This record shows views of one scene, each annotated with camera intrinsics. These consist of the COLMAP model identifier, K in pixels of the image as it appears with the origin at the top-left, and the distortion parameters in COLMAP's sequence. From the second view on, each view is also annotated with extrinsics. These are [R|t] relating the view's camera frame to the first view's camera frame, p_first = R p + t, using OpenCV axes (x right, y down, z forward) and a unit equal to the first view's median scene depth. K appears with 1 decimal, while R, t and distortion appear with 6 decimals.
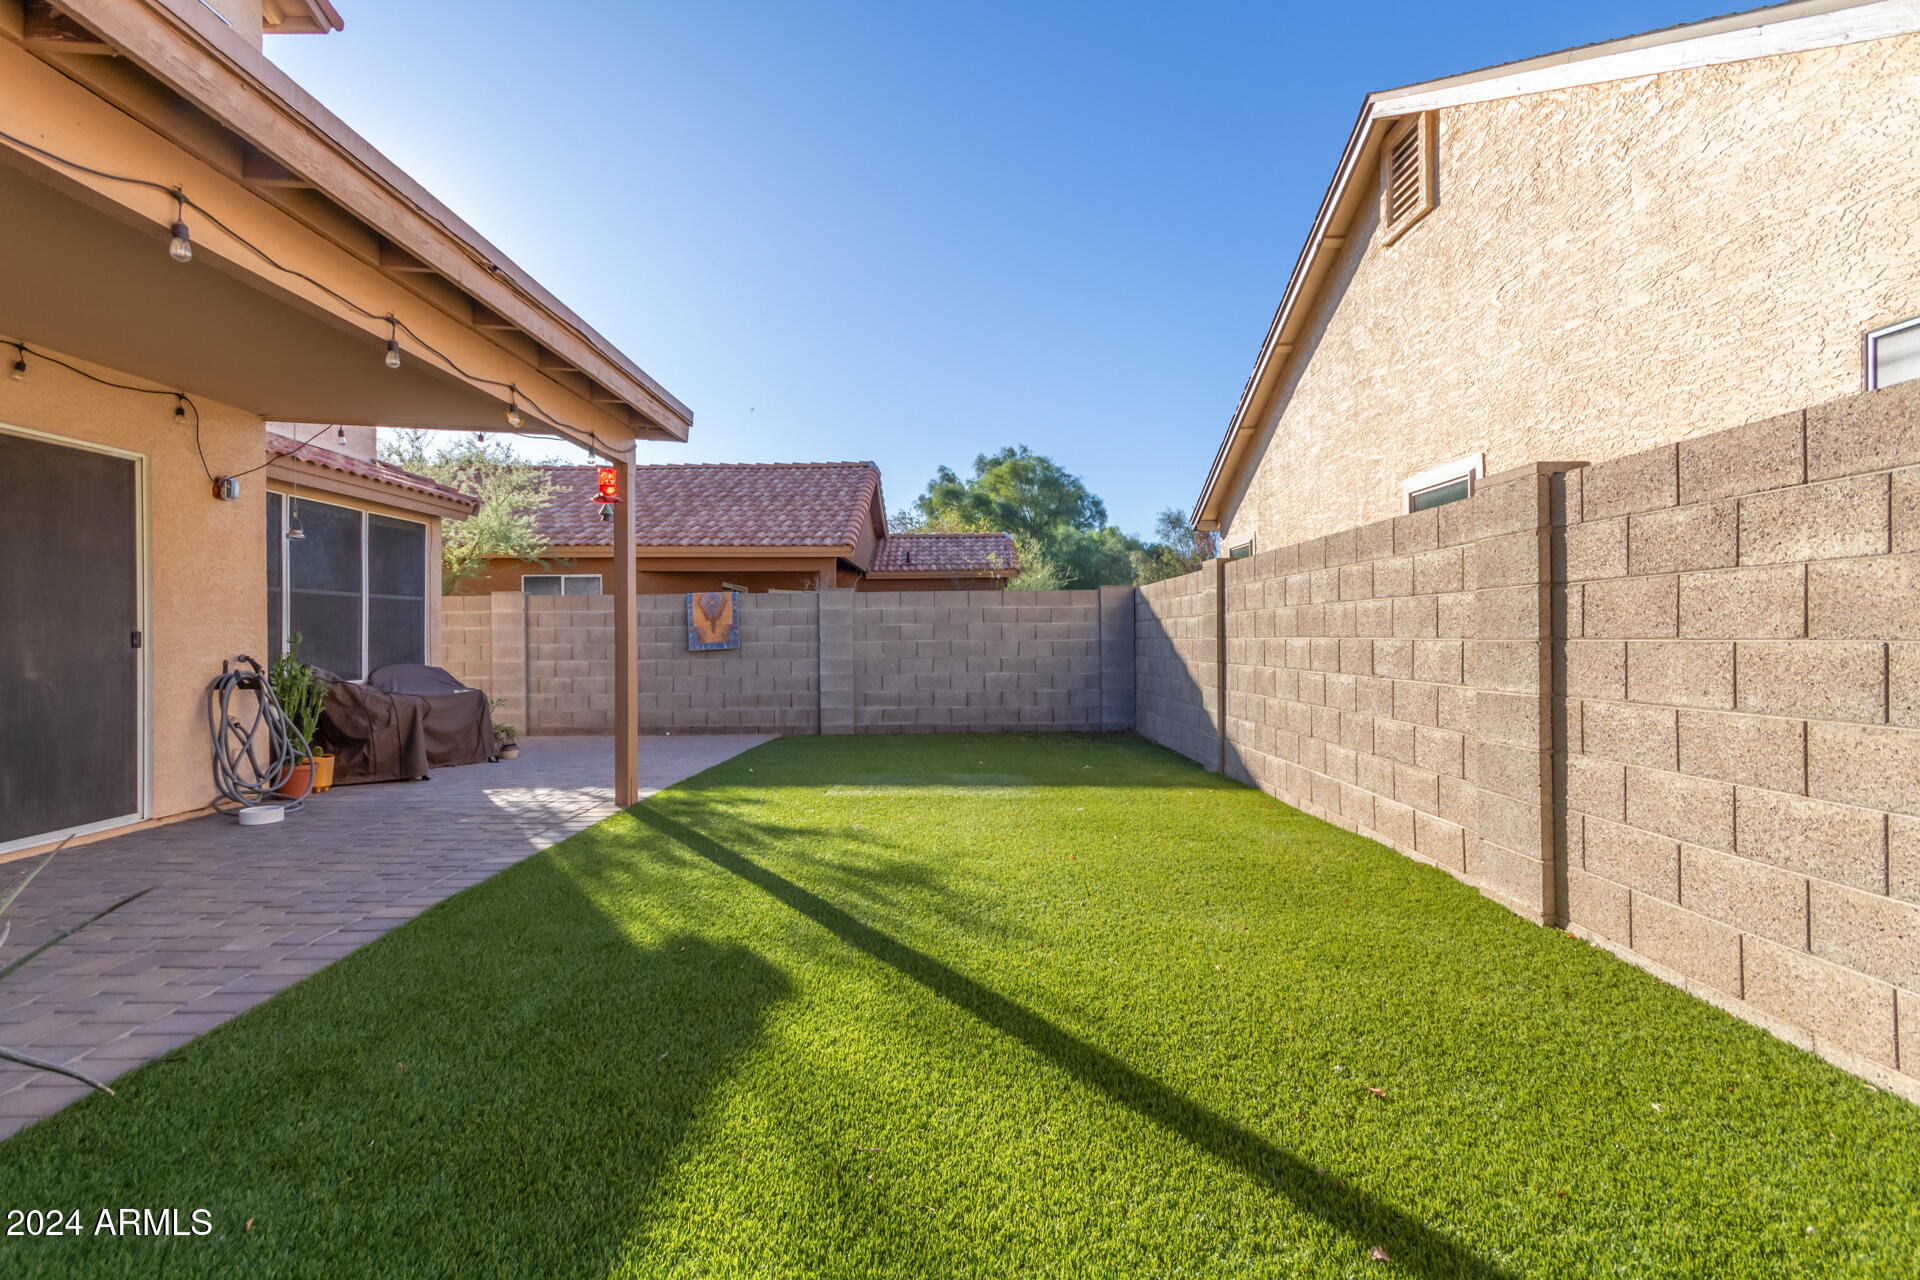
lens RADIAL K [[903.9, 0, 952.8], [0, 903.9, 637.4], [0, 0, 1]] dist [0.002208, 0.001120]
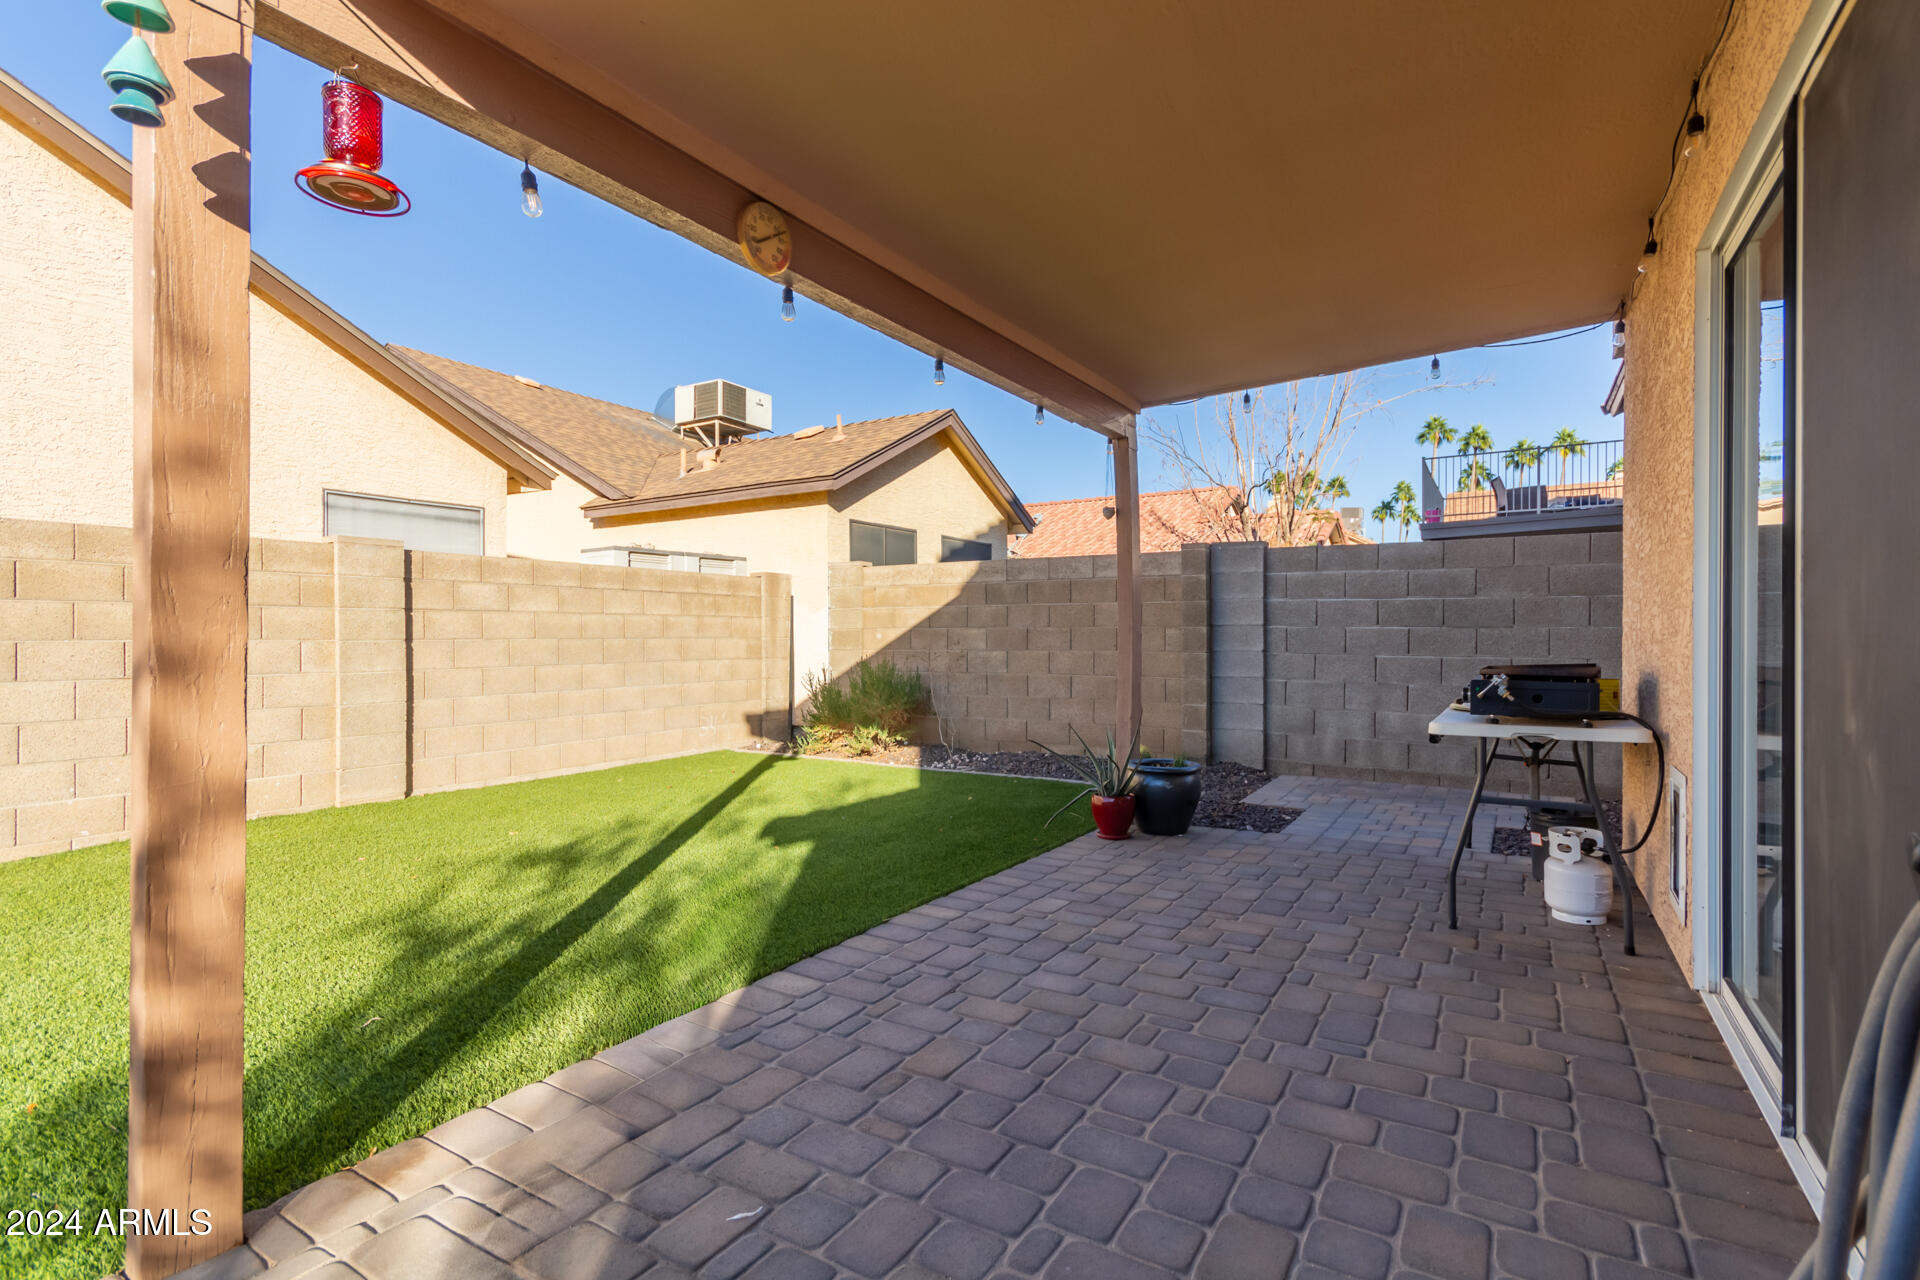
lens RADIAL K [[903.9, 0, 952.8], [0, 903.9, 637.4], [0, 0, 1]] dist [0.002208, 0.001120]
pose [[-0.845351, 0.010662, 0.534104, -1.262925], [0.008825, 0.999943, -0.005994, 0.018968], [-0.534138, -0.000353, -0.845397, 1.988933]]
